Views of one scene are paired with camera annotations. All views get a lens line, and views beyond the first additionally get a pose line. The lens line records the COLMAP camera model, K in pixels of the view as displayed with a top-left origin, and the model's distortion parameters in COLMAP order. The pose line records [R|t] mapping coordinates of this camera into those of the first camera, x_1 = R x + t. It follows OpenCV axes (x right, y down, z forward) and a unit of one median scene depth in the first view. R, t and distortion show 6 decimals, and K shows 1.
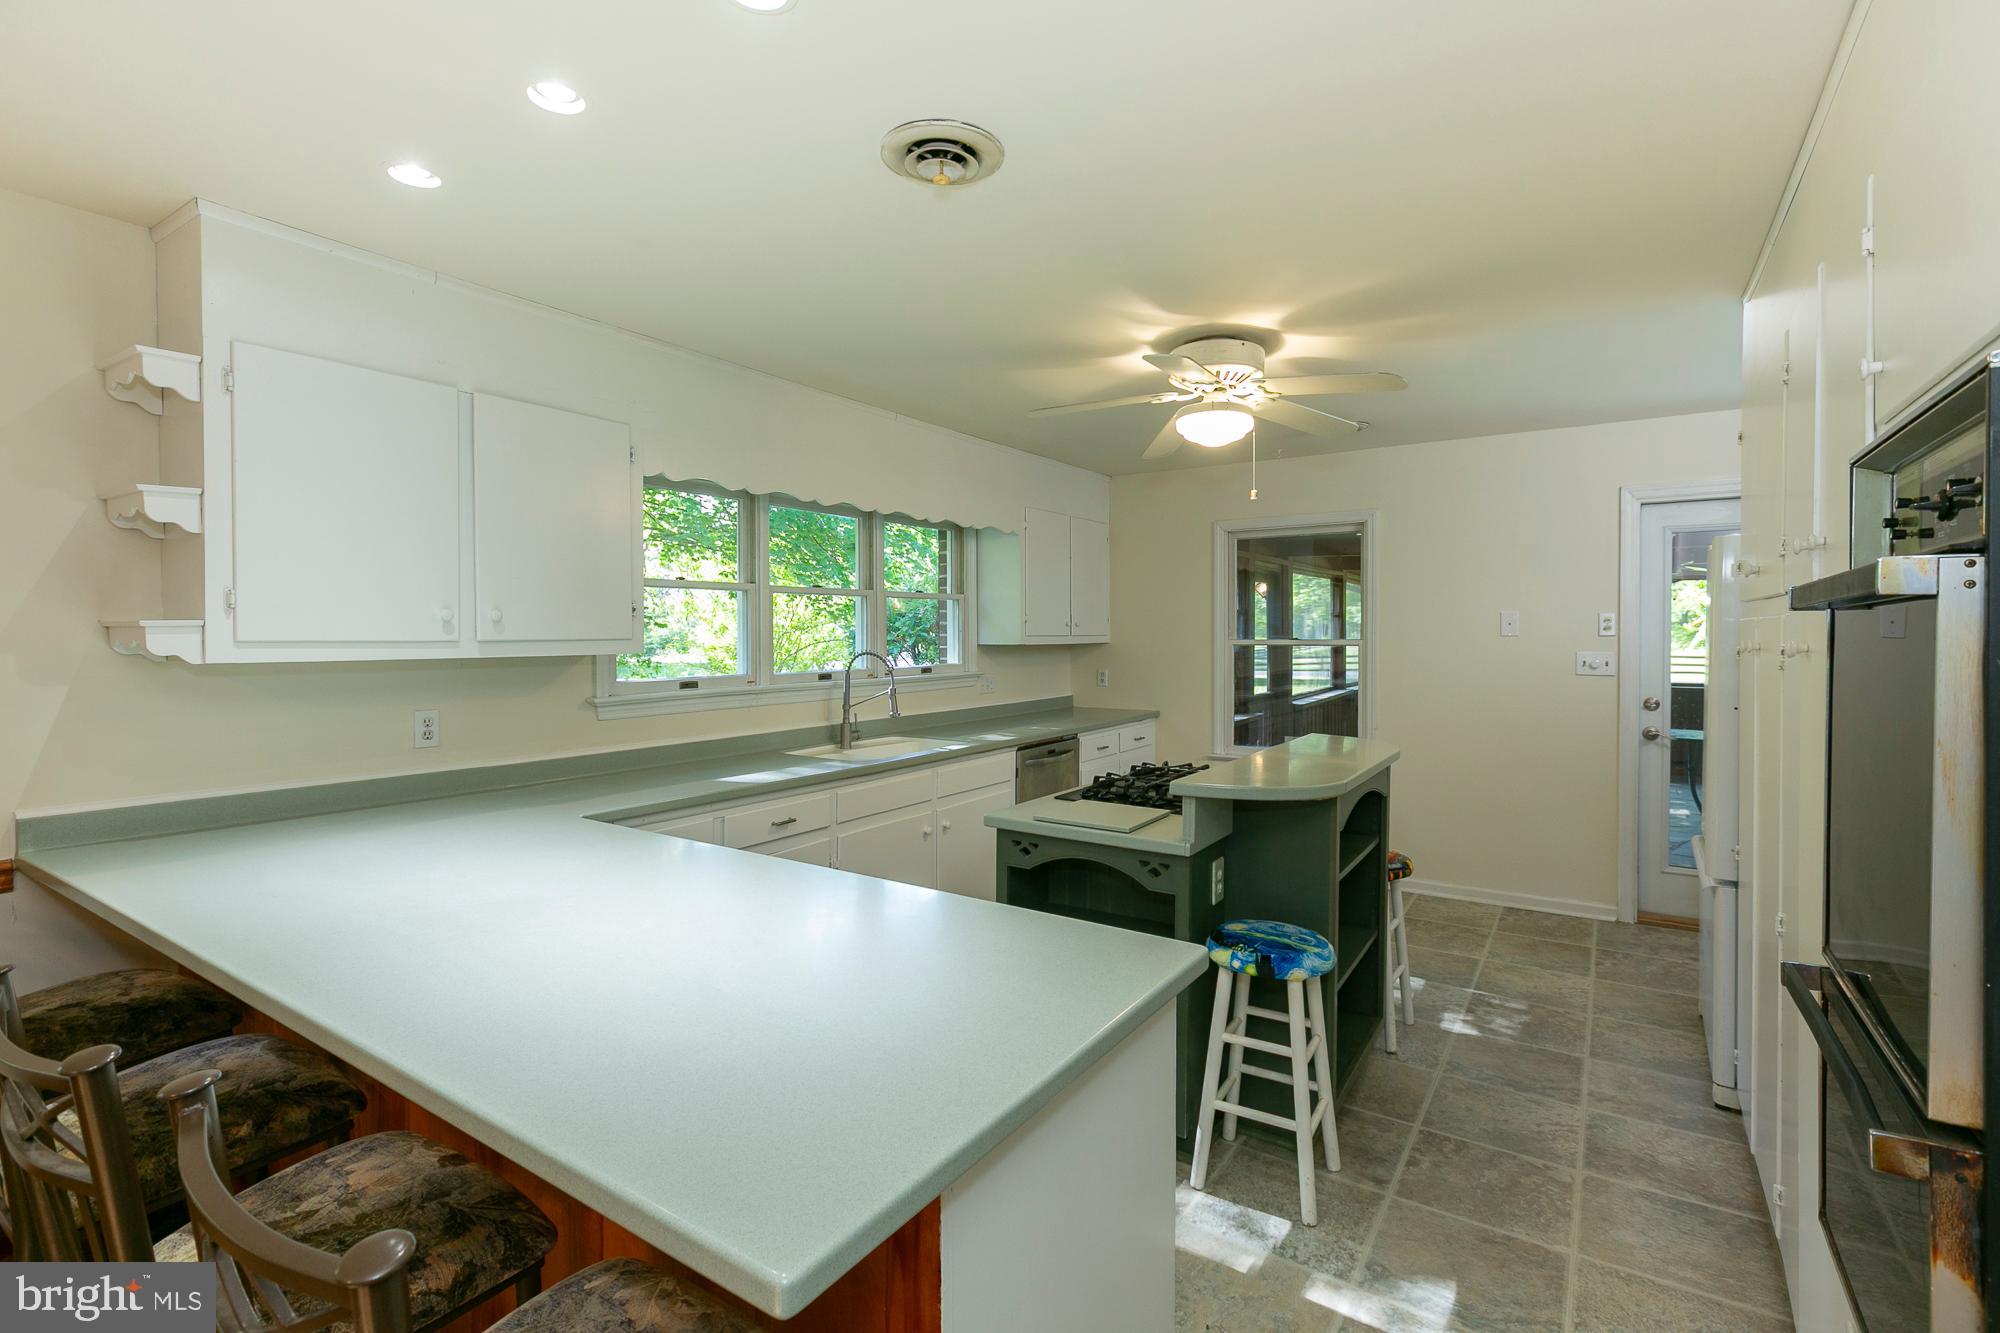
lens RADIAL K [[921.9, 0, 1004.3], [0, 921.9, 647.0], [0, 0, 1]] dist [0.002408, 0.000265]
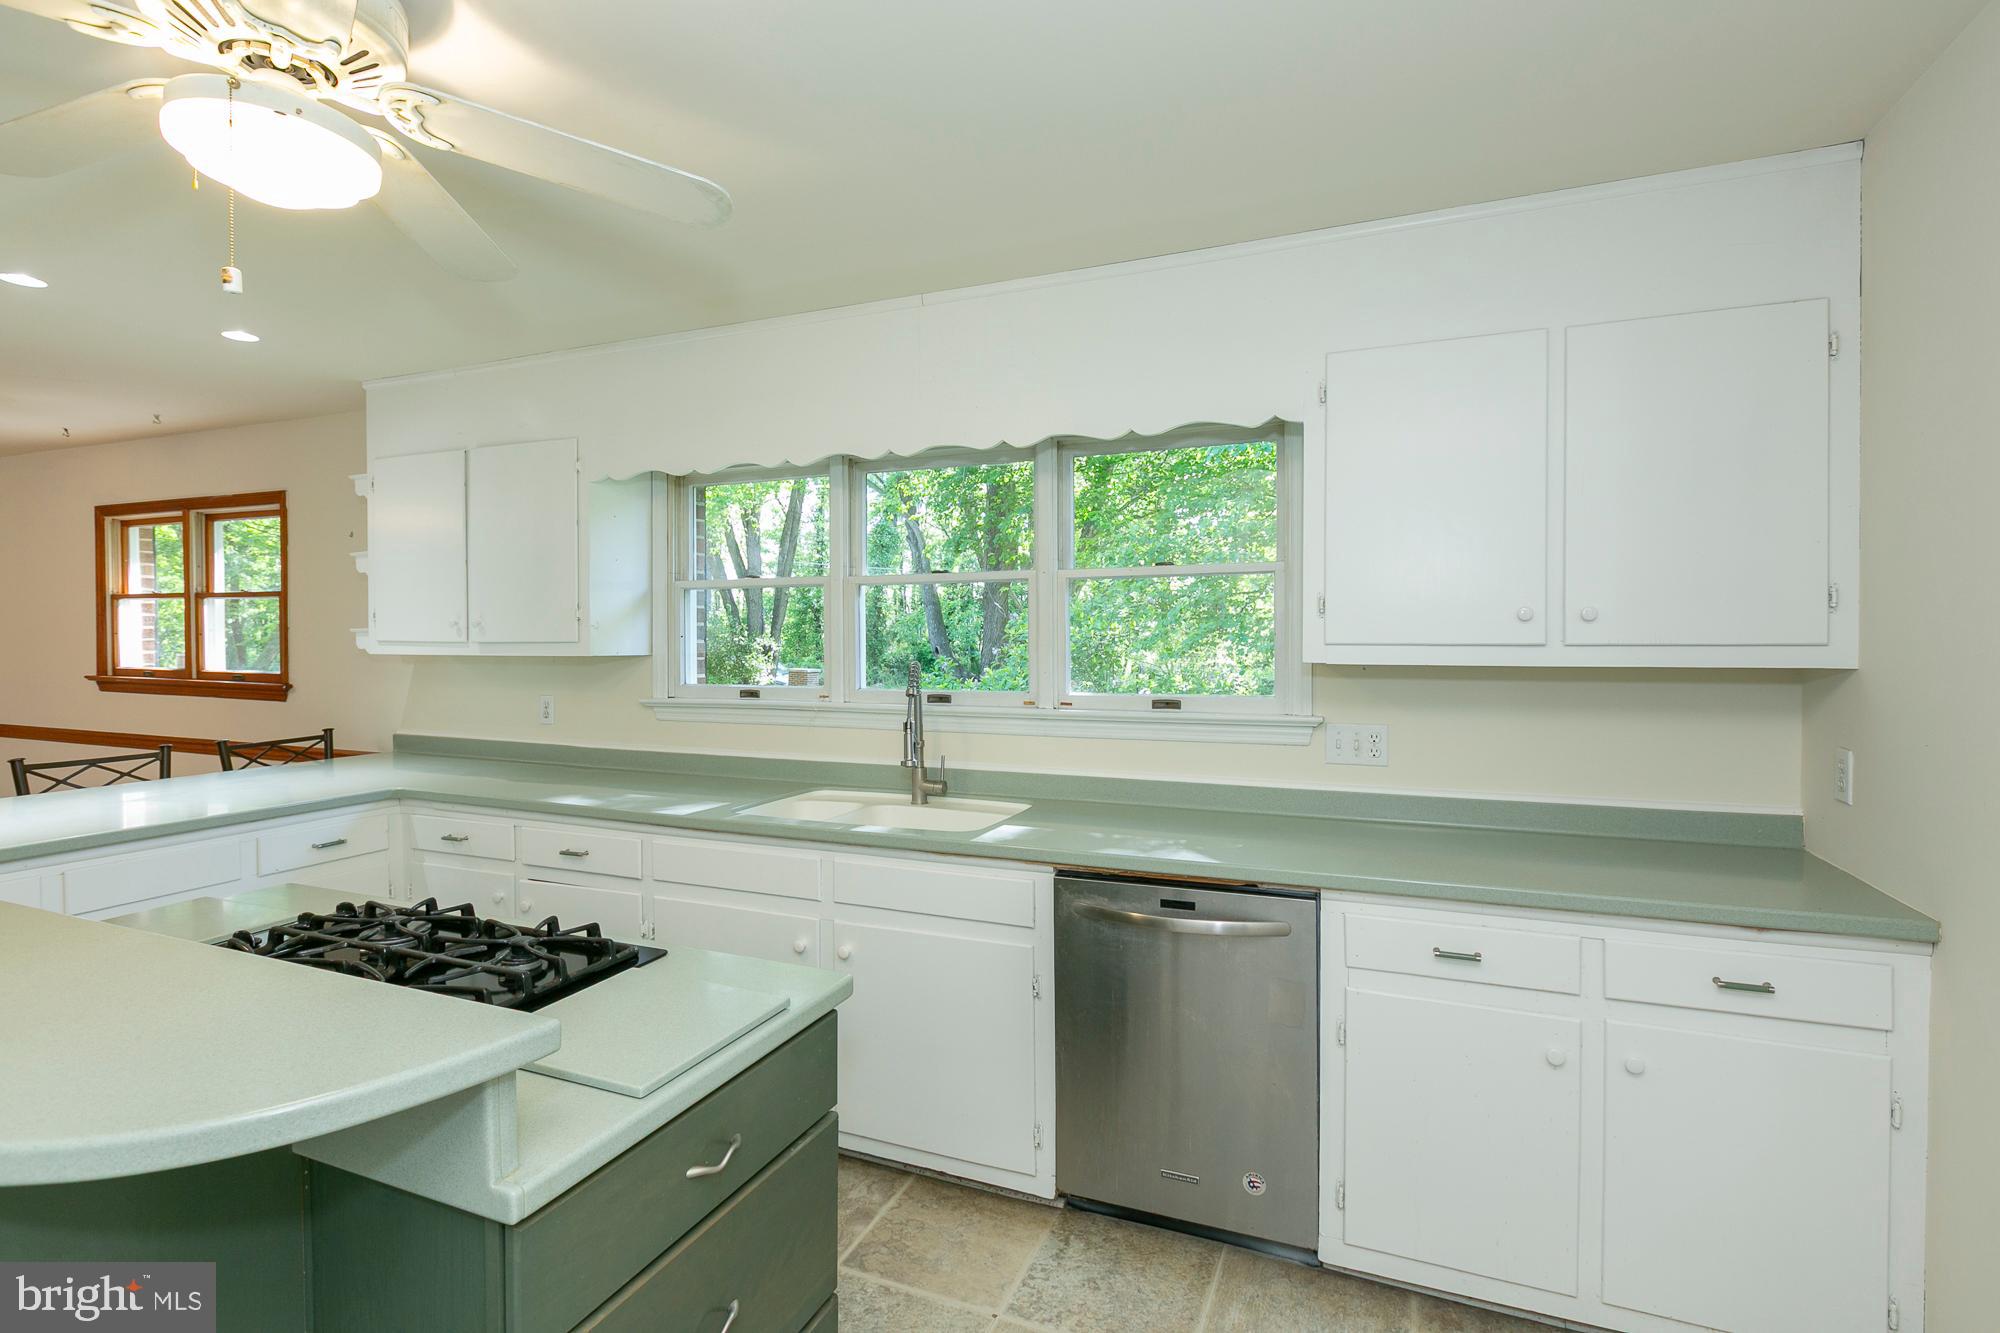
lens RADIAL K [[1004.3, 0, 1072.5], [0, 1004.3, 650.9], [0, 0, 1]] dist [-0.002392, -0.000165]
pose [[0.176265, 0.014702, -0.984233, 0.584260], [-0.015947, 0.999800, 0.012078, -0.015024], [0.984214, 0.013566, 0.176464, 0.976916]]
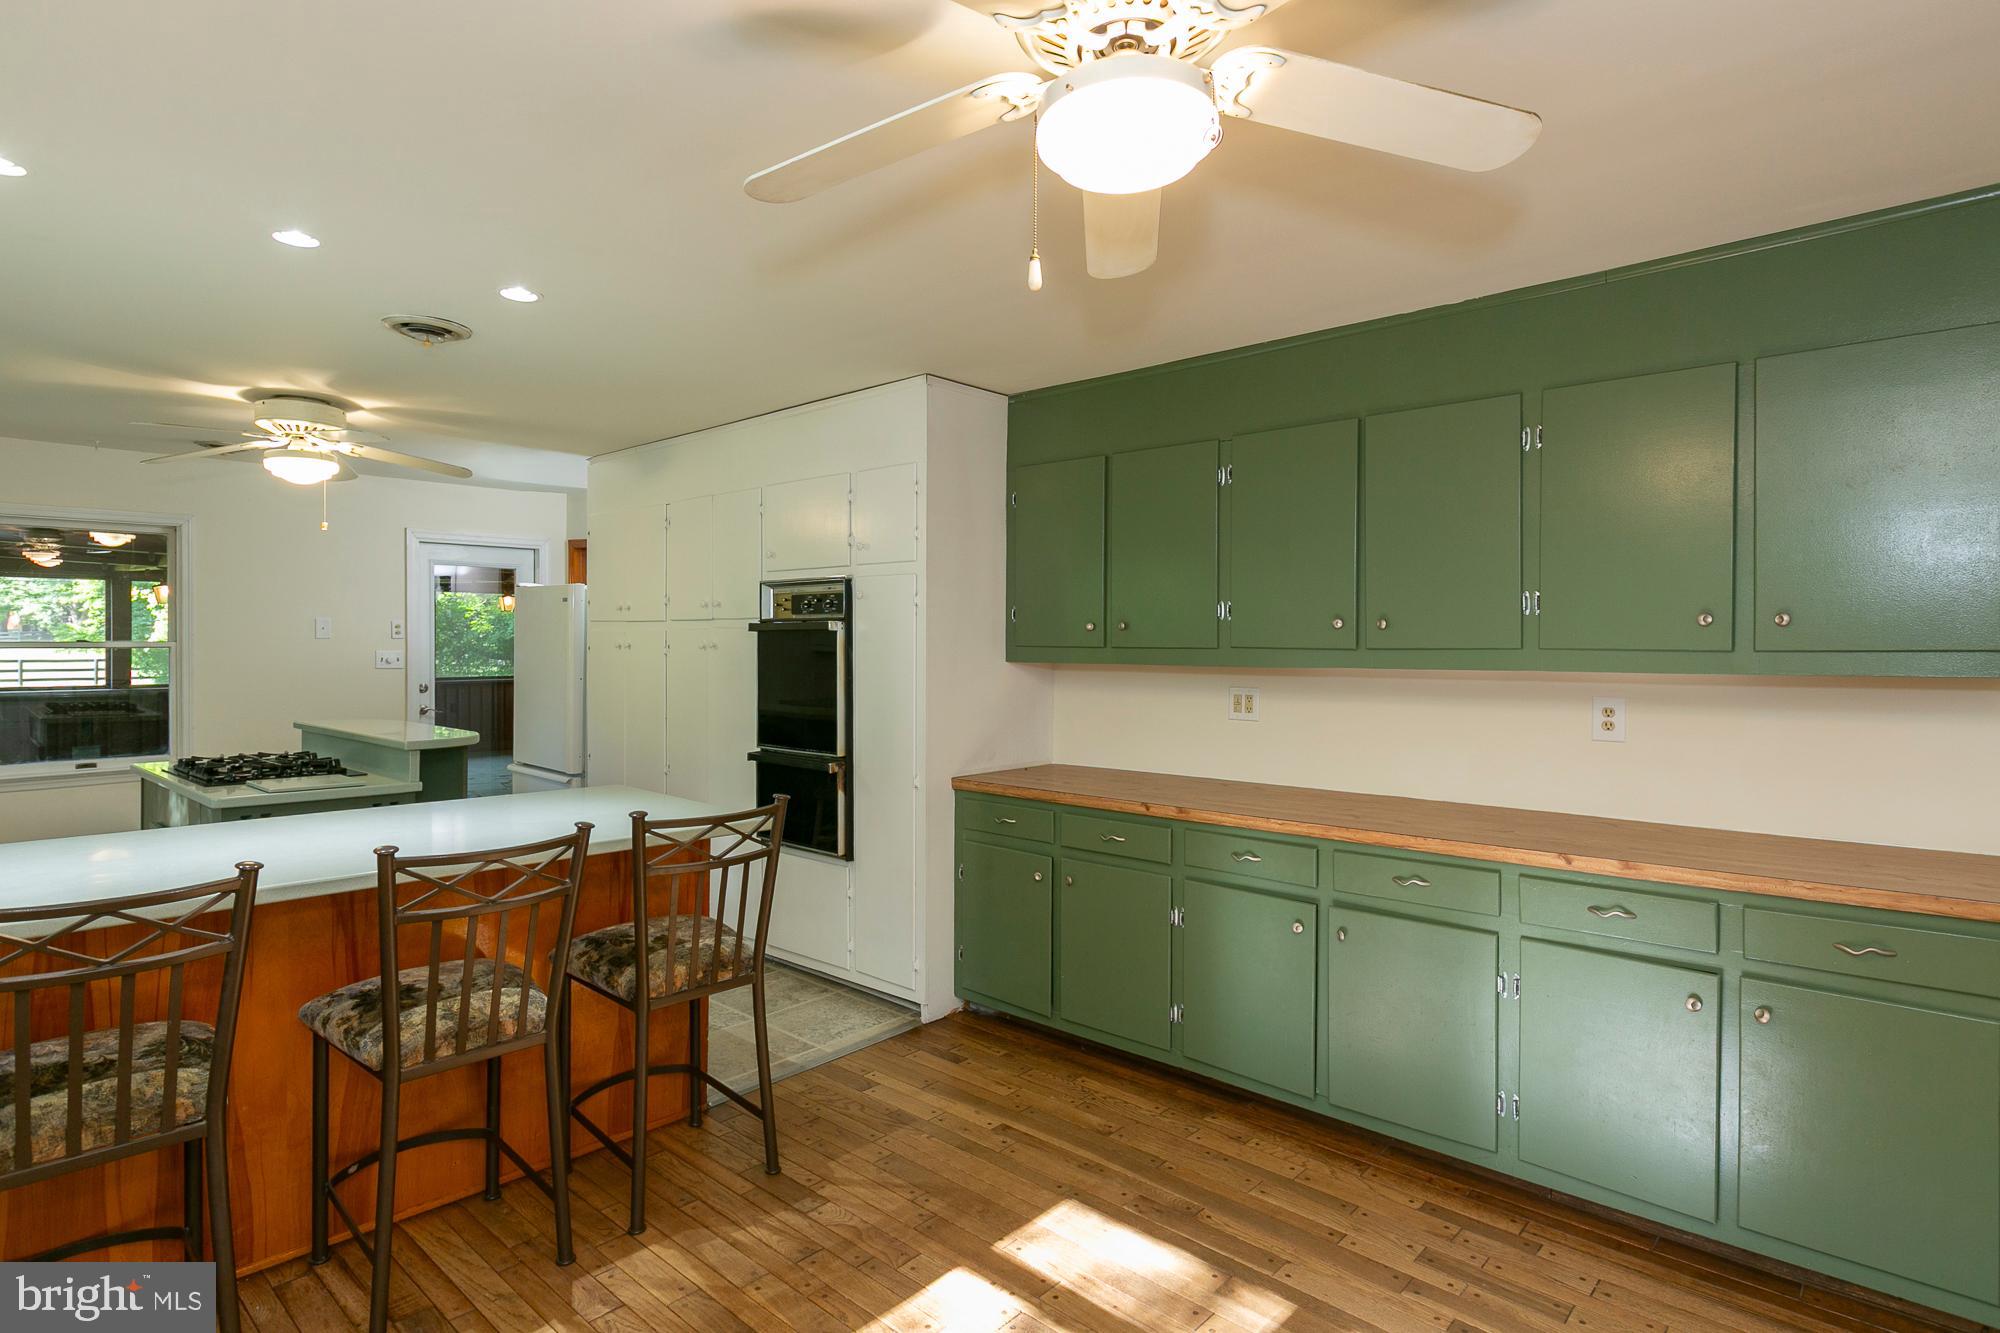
lens RADIAL K [[1039.2, 0, 995.1], [0, 1039.2, 648.3], [0, 0, 1]] dist [-0.000278, -0.001755]
pose [[0.164681, -0.009745, 0.986299, -0.718983], [0.009712, 0.999919, 0.008258, -0.001785], [-0.986299, 0.008219, 0.164763, -0.096606]]
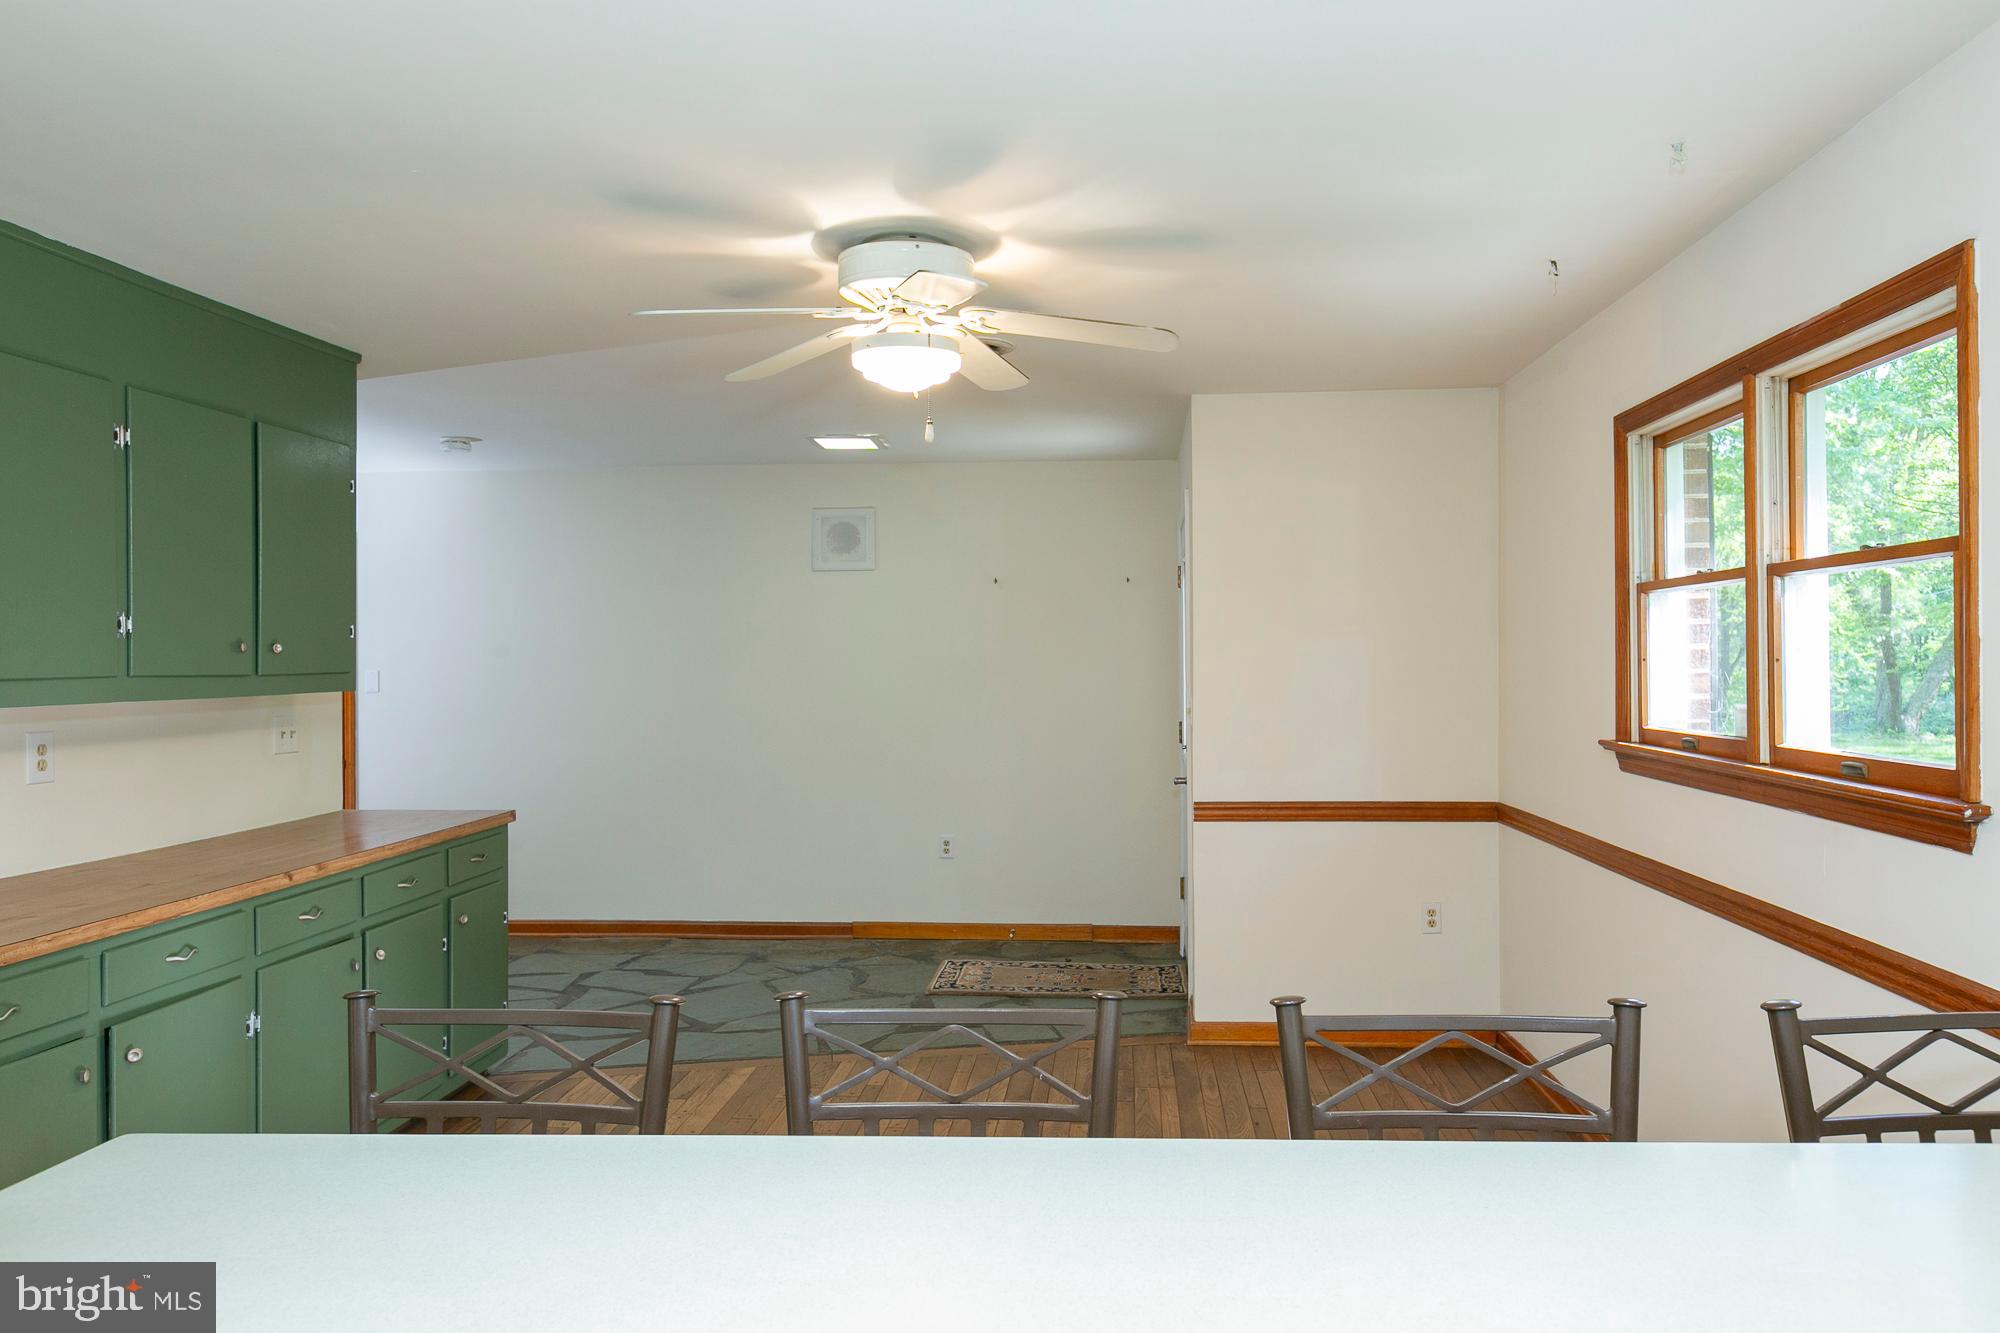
lens RADIAL K [[1415.8, 0, 1000.0], [0, 1415.8, 666.5], [0, 0, 1]] dist [-0.000546, -0.000140]
pose [[-0.881637, 0.006772, -0.471880, -0.056362], [-0.000195, 0.999892, 0.014714, -0.011504], [0.471928, 0.013065, -0.881540, 0.630103]]
